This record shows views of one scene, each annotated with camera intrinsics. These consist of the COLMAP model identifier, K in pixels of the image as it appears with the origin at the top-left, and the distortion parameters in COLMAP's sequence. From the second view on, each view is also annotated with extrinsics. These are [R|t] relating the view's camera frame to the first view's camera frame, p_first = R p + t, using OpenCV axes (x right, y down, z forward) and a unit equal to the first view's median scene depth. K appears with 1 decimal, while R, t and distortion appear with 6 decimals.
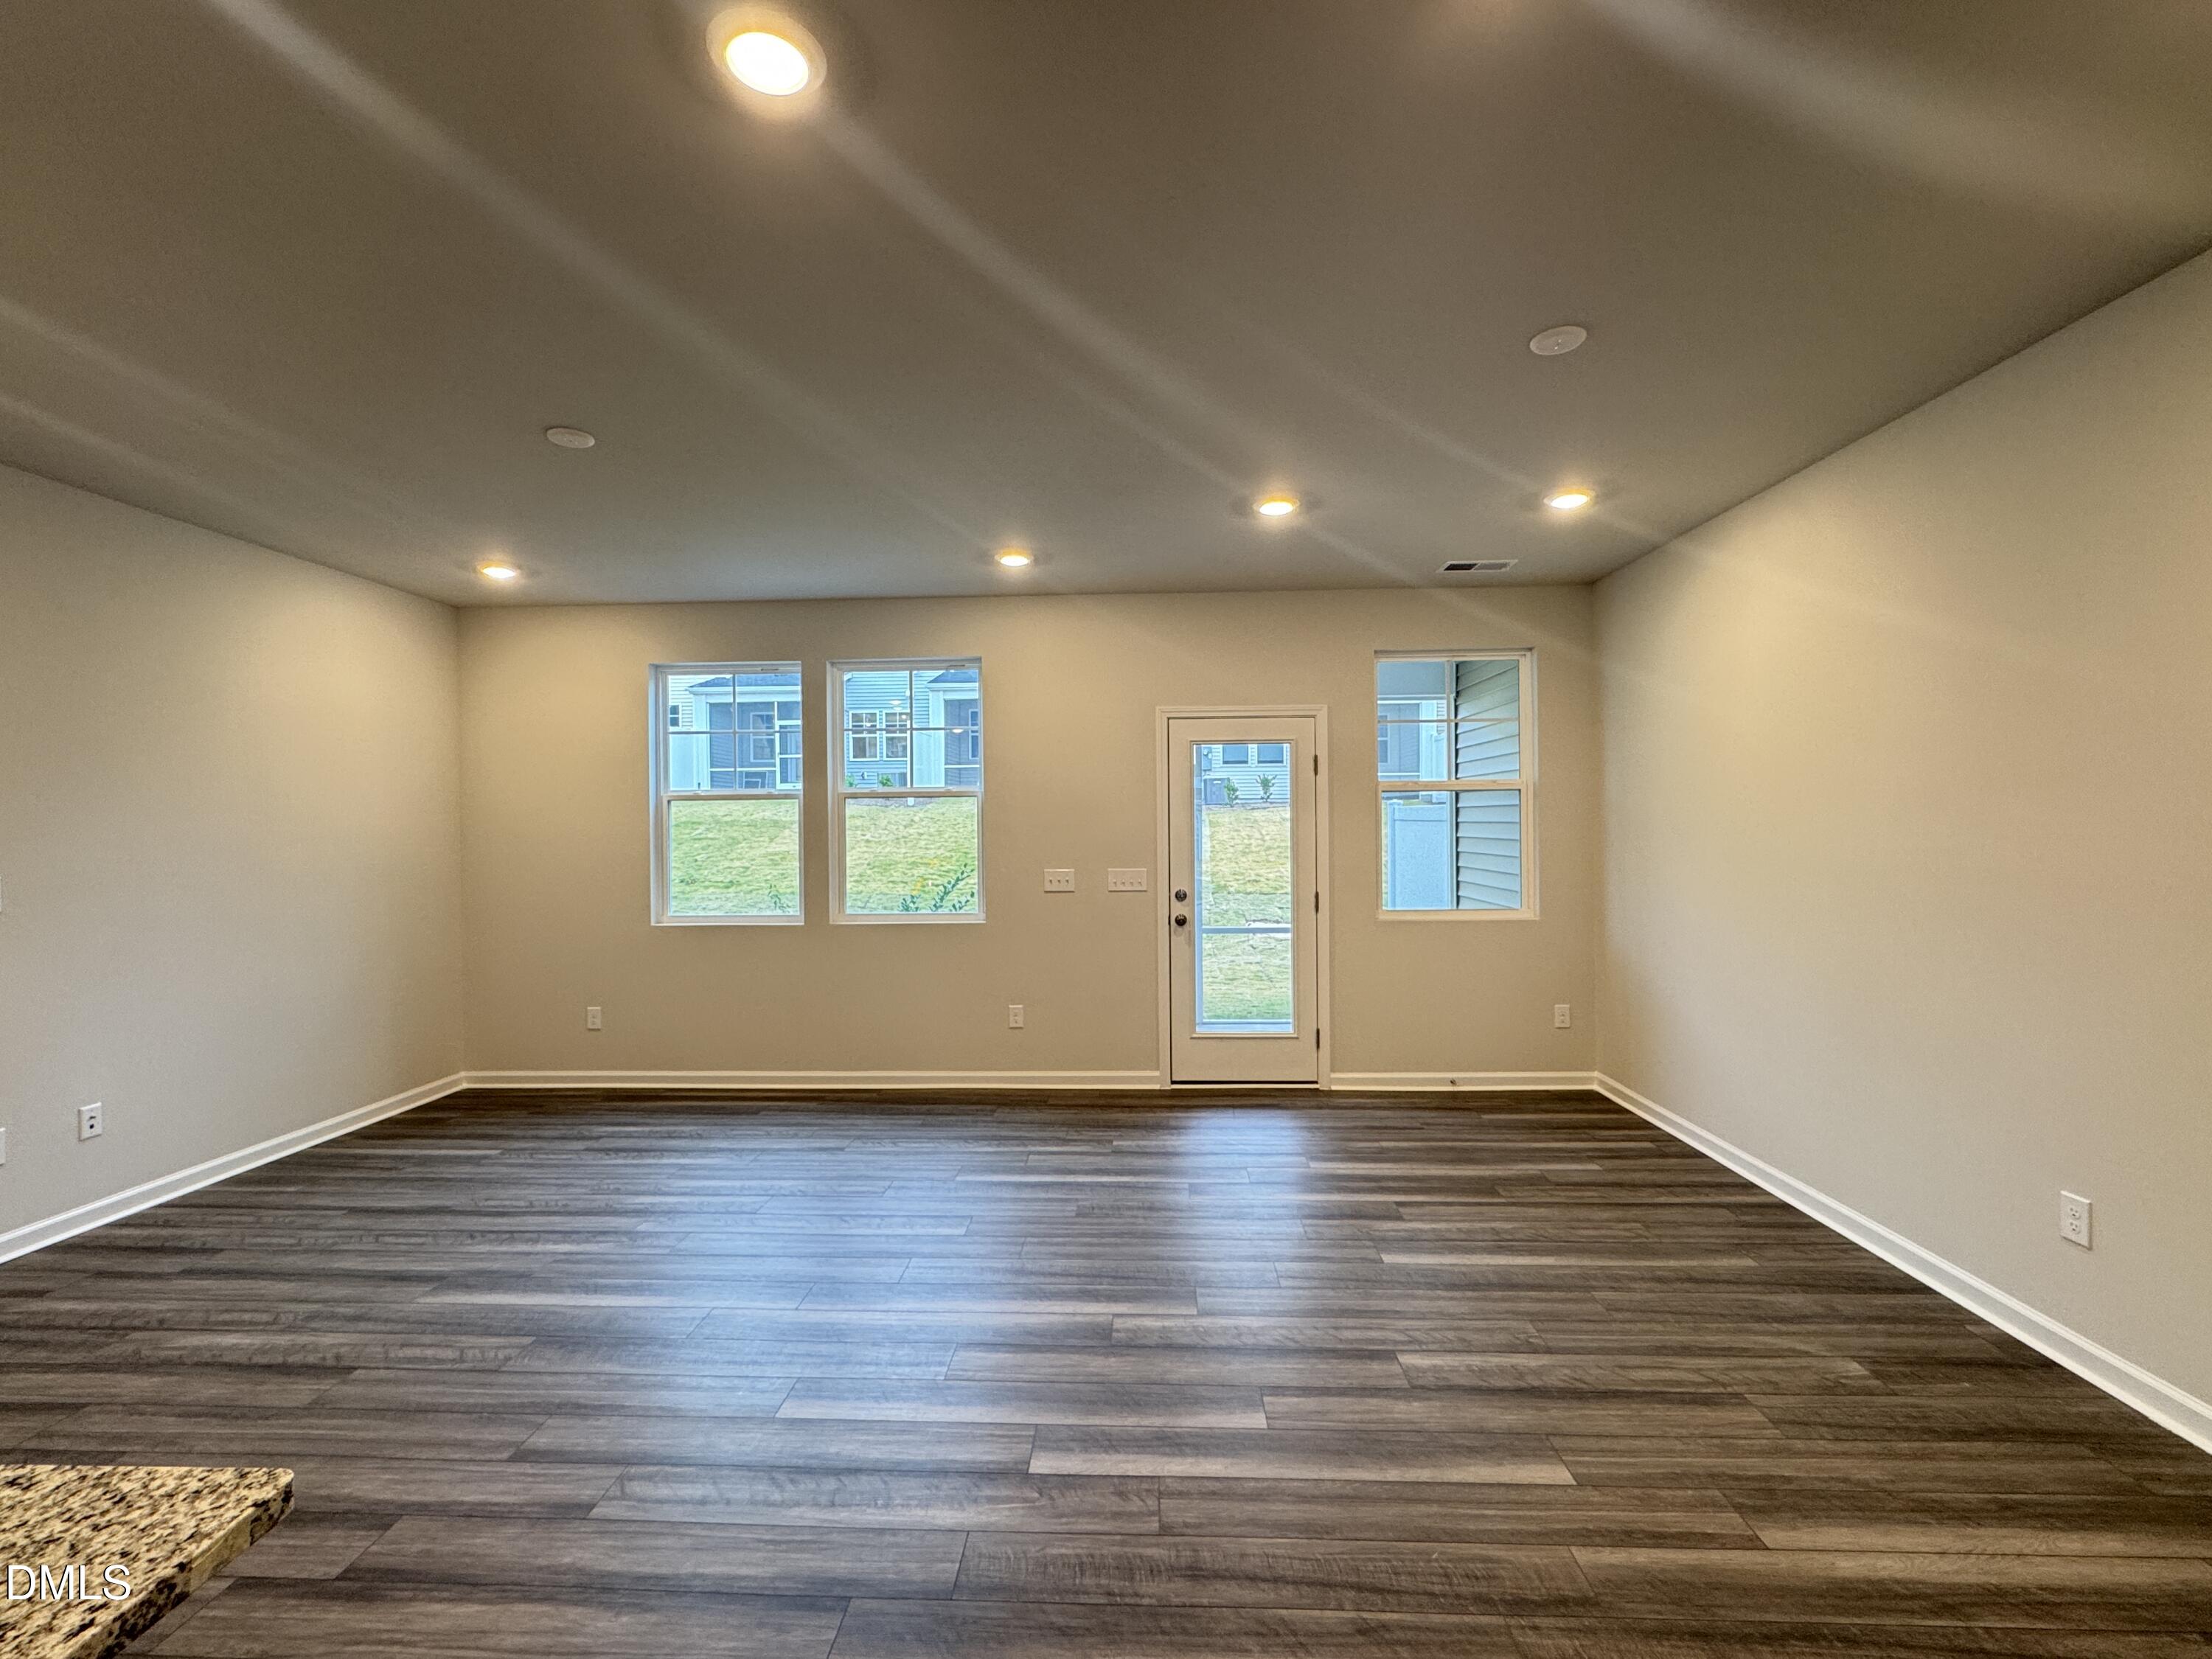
lens RADIAL K [[966.3, 0, 1106.0], [0, 966.3, 829.5], [0, 0, 1]] dist [0.000365, 0.000265]
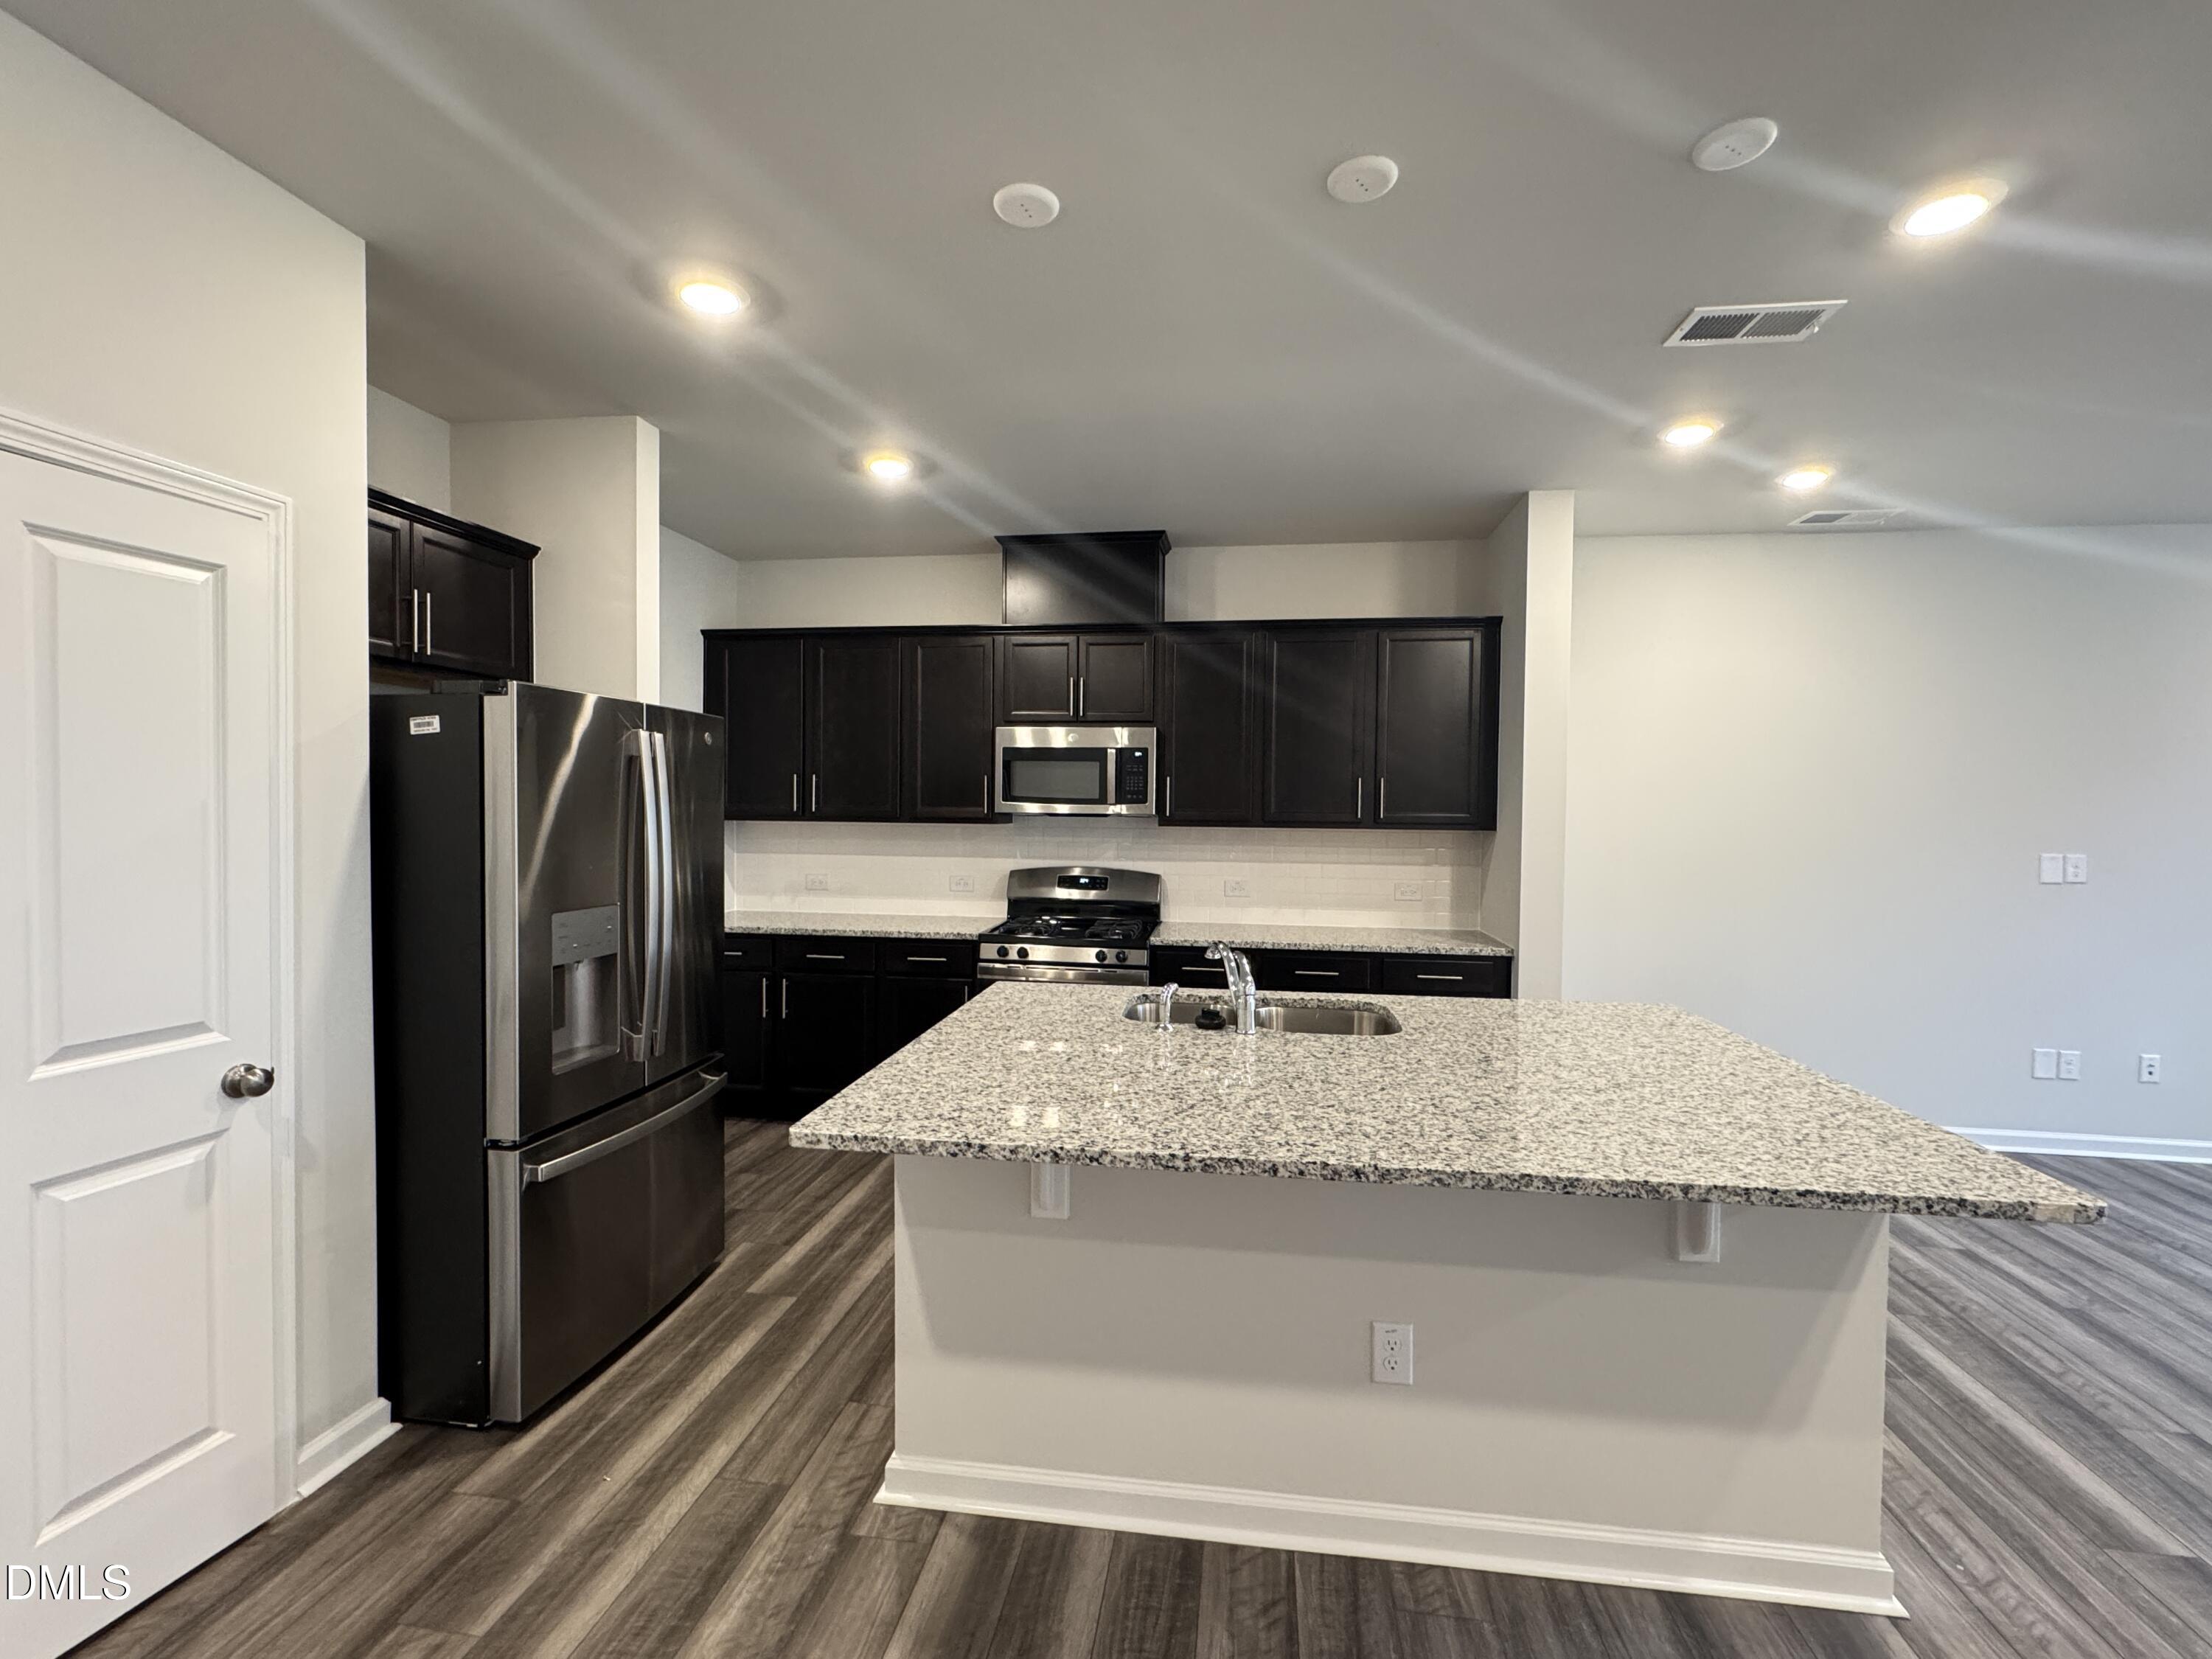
lens RADIAL K [[966.3, 0, 1106.0], [0, 966.3, 829.5], [0, 0, 1]] dist [0.000365, 0.000265]
pose [[-0.107340, 0.030793, -0.993745, 0.287397], [-0.016828, 0.999321, 0.032783, -0.006362], [0.994080, 0.020242, -0.106749, -0.164912]]
